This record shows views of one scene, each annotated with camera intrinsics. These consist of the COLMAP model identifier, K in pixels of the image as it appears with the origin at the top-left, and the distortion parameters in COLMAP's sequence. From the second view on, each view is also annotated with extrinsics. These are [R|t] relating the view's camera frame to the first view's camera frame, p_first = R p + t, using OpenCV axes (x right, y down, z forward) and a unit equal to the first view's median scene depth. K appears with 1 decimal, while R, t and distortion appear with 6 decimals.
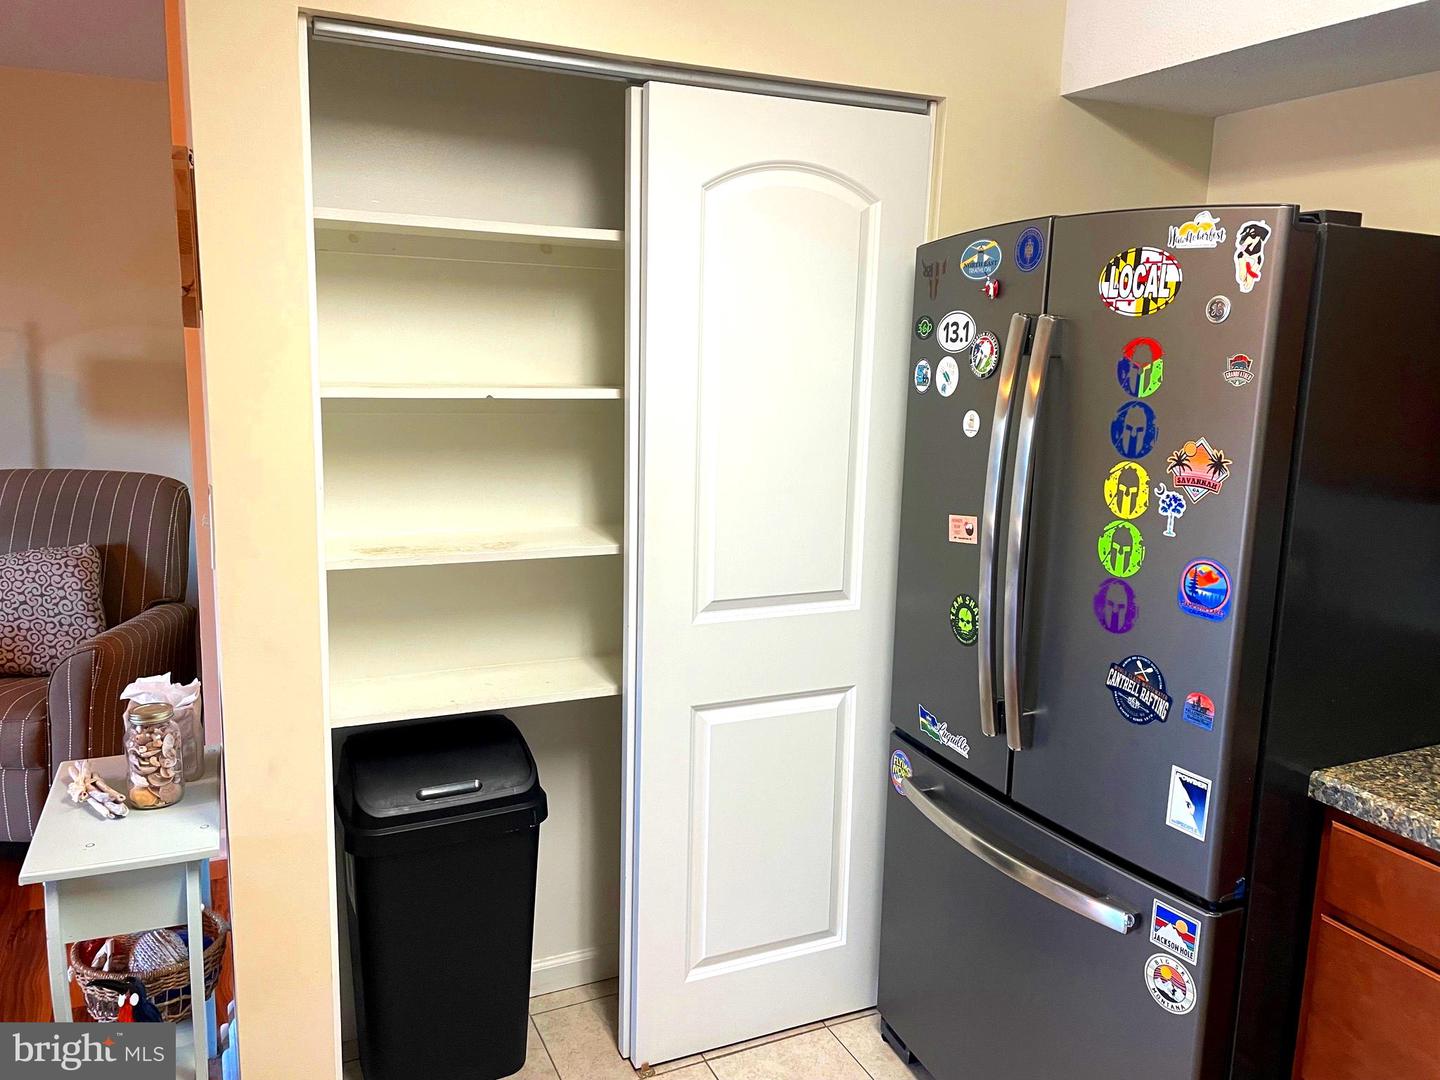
lens RADIAL K [[1093.2, 0, 722.0], [0, 1093.2, 537.1], [0, 0, 1]] dist [0.098891, -0.129218]
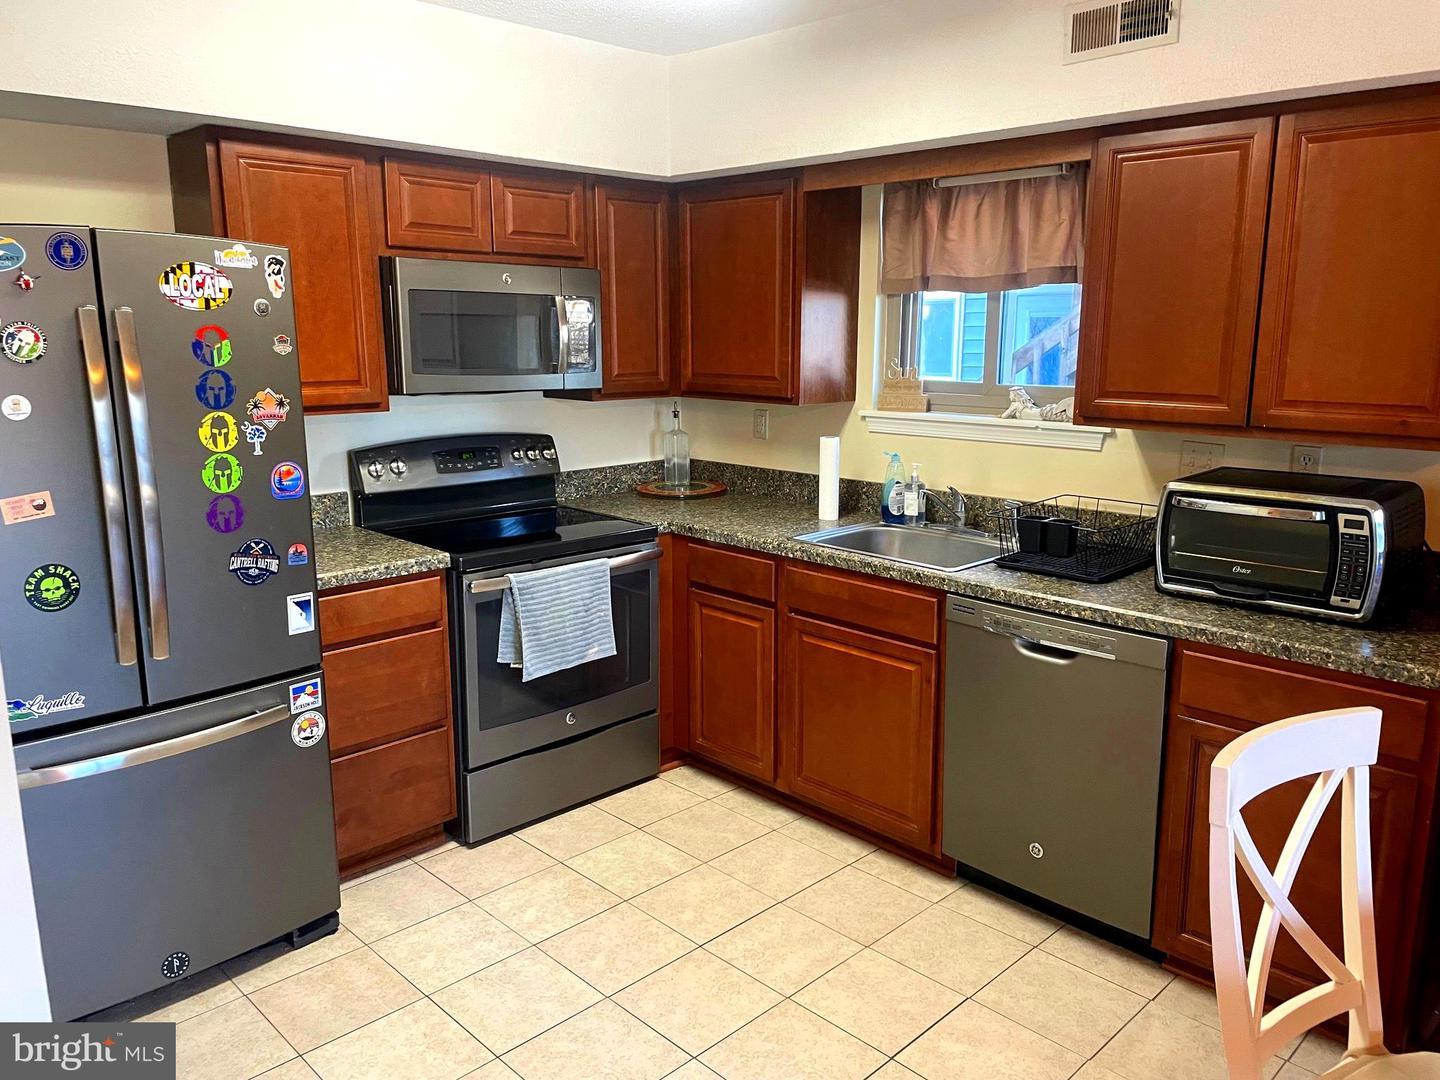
lens RADIAL K [[1093.2, 0, 722.0], [0, 1093.2, 537.1], [0, 0, 1]] dist [0.098891, -0.129218]
pose [[-0.336864, -0.209276, 0.918001, -1.220383], [0.154540, 0.949474, 0.273160, -0.208037], [-0.928784, 0.233886, -0.287502, 0.849951]]
